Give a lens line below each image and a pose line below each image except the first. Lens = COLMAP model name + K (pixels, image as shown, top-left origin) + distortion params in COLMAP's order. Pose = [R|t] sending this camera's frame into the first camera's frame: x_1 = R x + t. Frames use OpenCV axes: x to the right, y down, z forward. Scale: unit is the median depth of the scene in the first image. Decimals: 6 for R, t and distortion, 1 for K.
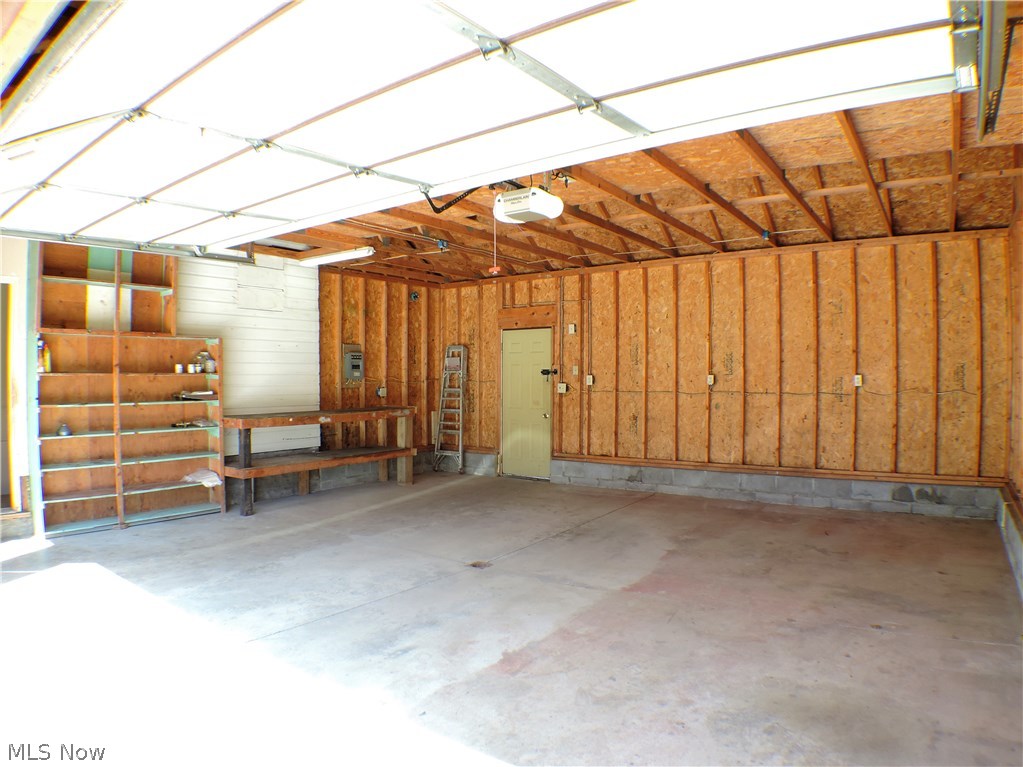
lens RADIAL K [[690.5, 0, 515.3], [0, 690.5, 385.1], [0, 0, 1]] dist [-0.179886, 0.031357]
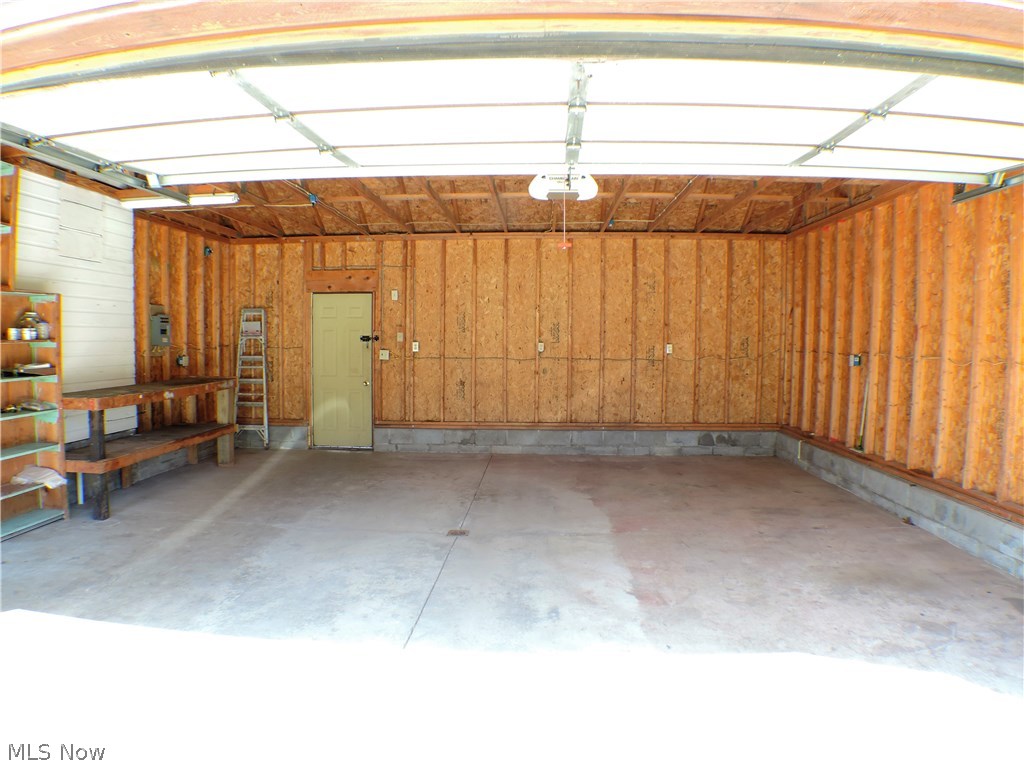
lens RADIAL K [[691.2, 0, 515.8], [0, 691.2, 385.1], [0, 0, 1]] dist [-0.179886, 0.031357]
pose [[0.831480, -0.026620, 0.554916, -0.365590], [-0.002714, 0.998645, 0.051974, -0.004544], [-0.555547, -0.044721, 0.830281, 0.092312]]
